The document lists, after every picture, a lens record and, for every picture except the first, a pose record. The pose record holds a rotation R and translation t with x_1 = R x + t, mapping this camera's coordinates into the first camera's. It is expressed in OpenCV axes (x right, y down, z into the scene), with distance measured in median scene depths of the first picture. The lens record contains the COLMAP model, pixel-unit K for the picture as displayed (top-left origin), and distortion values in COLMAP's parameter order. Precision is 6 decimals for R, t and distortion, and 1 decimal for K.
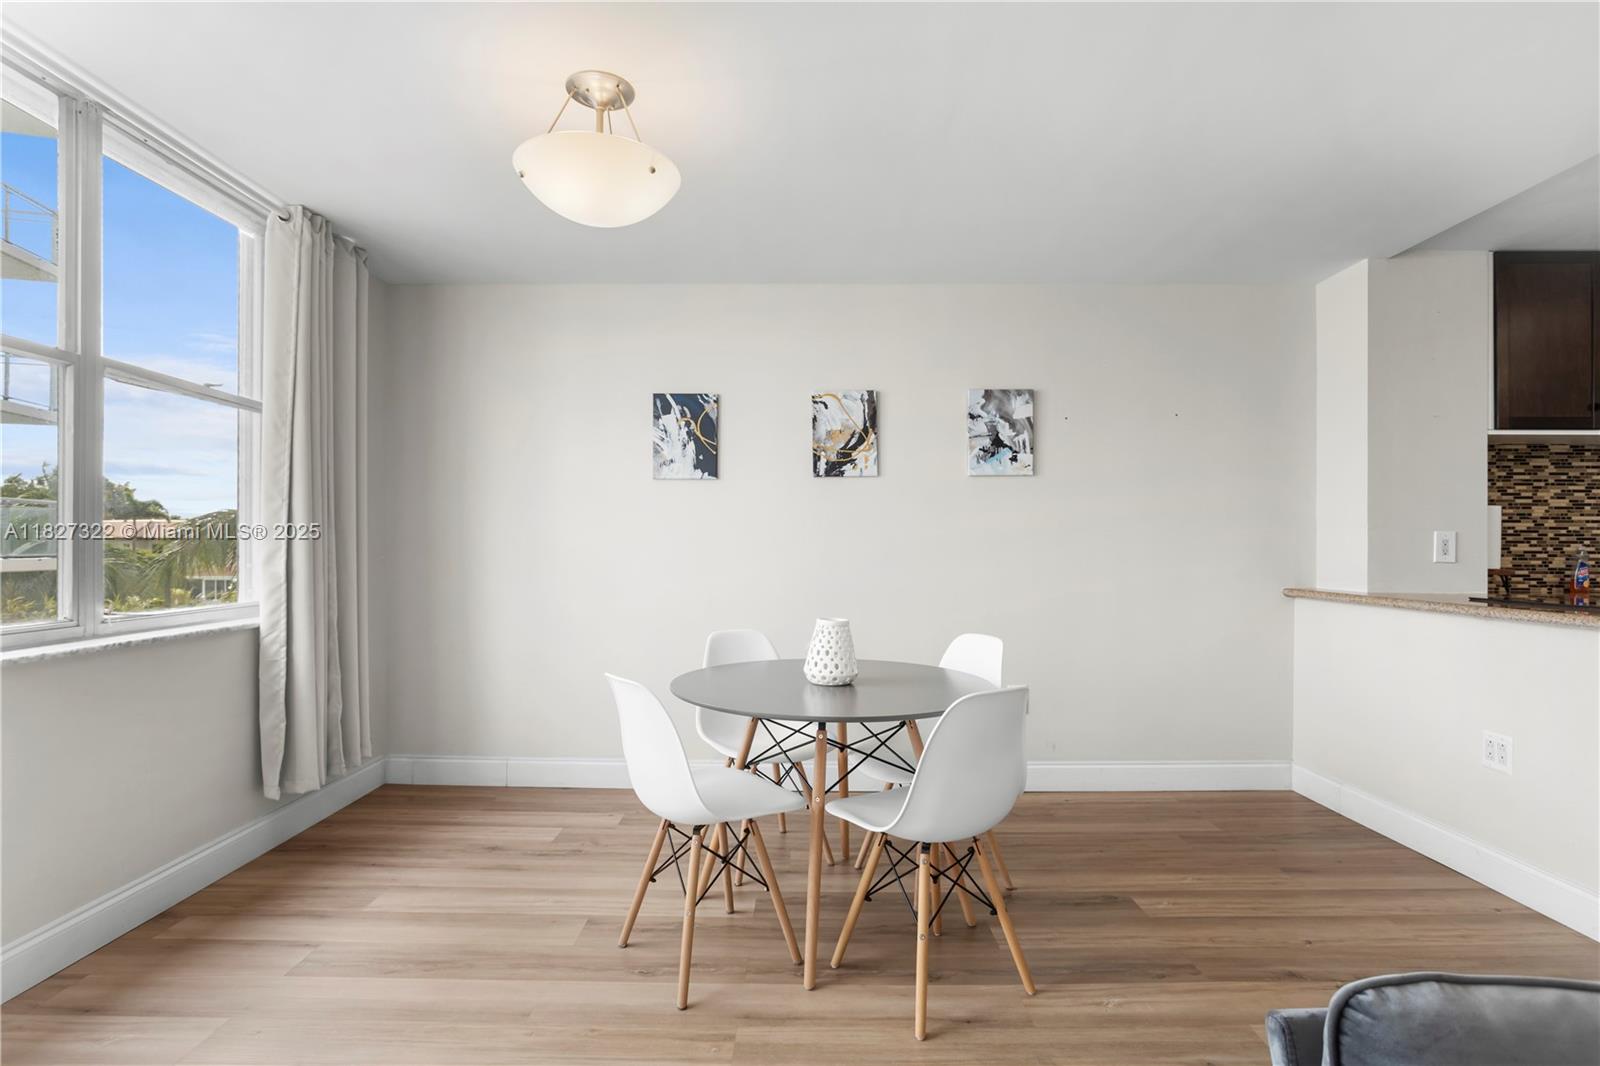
lens RADIAL K [[794.2, 0, 802.6], [0, 794.2, 540.2], [0, 0, 1]] dist [-0.010837, 0.006101]
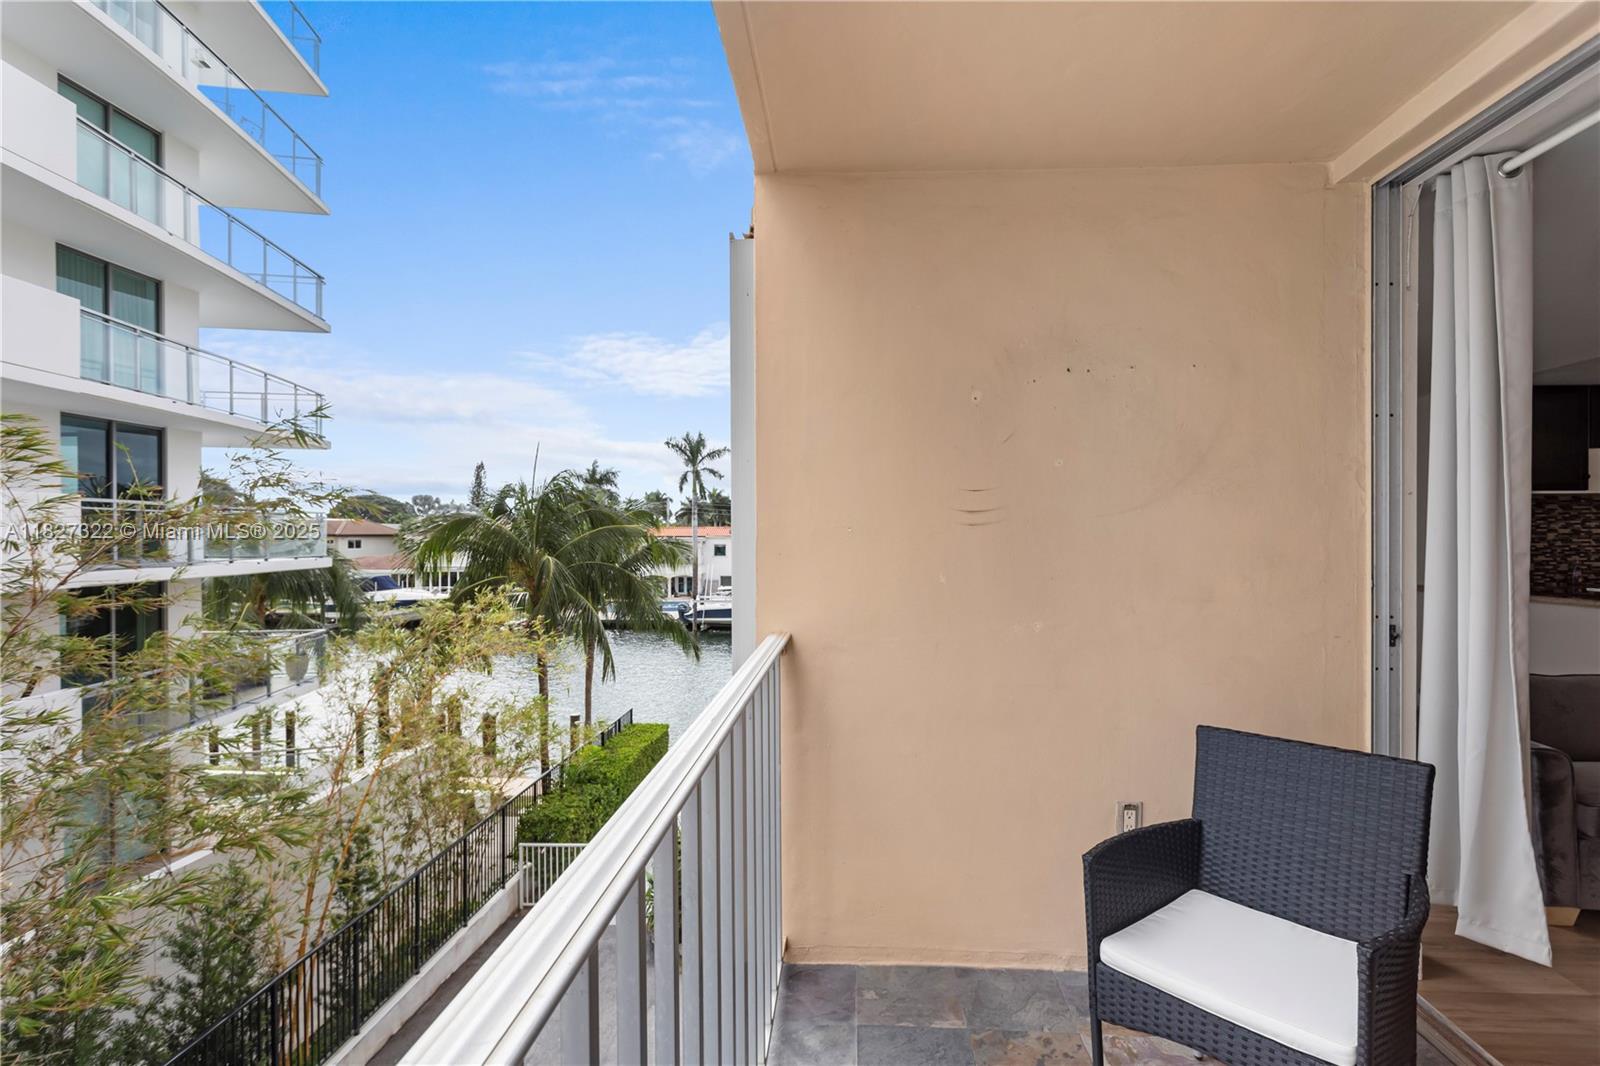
lens RADIAL K [[794.2, 0, 797.4], [0, 794.2, 543.6], [0, 0, 1]] dist [-0.010837, 0.006101]
pose [[0.998491, -0.005893, -0.054604, -0.545850], [0.006532, 0.999912, 0.011531, -0.050308], [0.054531, -0.011870, 0.998442, -0.728357]]
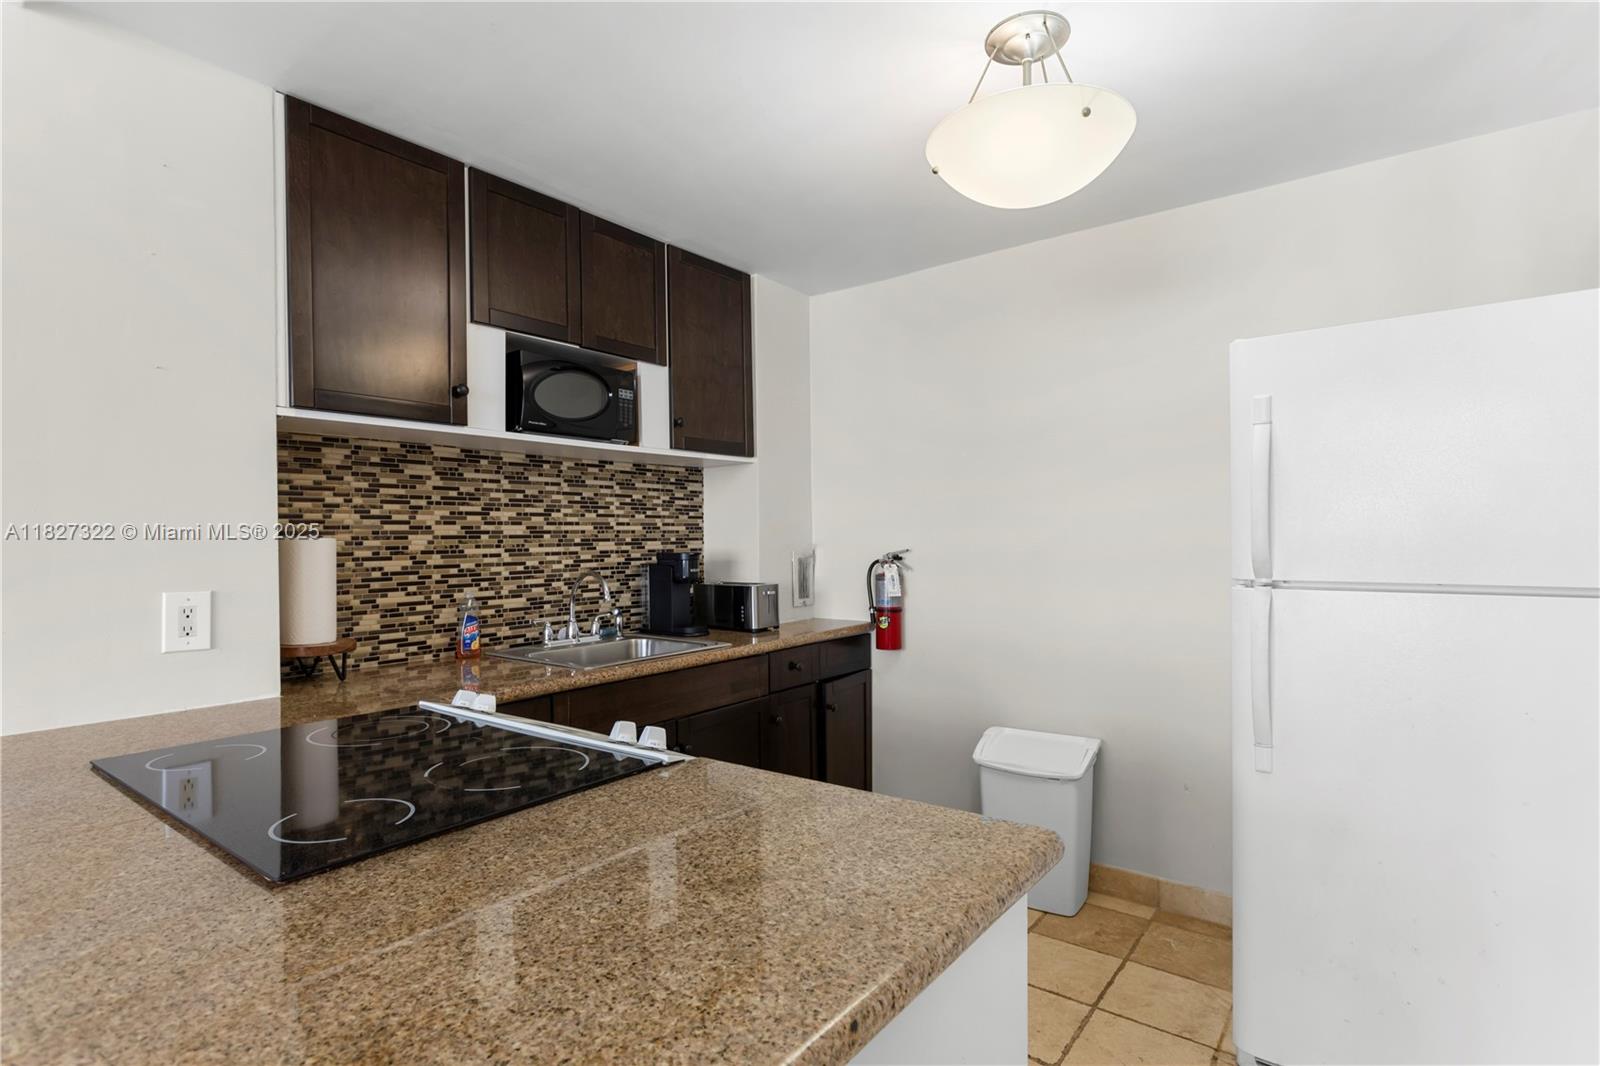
lens RADIAL K [[794.2, 0, 801.5], [0, 794.2, 540.4], [0, 0, 1]] dist [-0.010837, 0.006101]
pose [[0.600081, -0.015402, 0.799791, 0.585214], [0.009814, 0.999881, 0.011892, -0.043320], [-0.799879, 0.000713, 0.600160, 0.330870]]
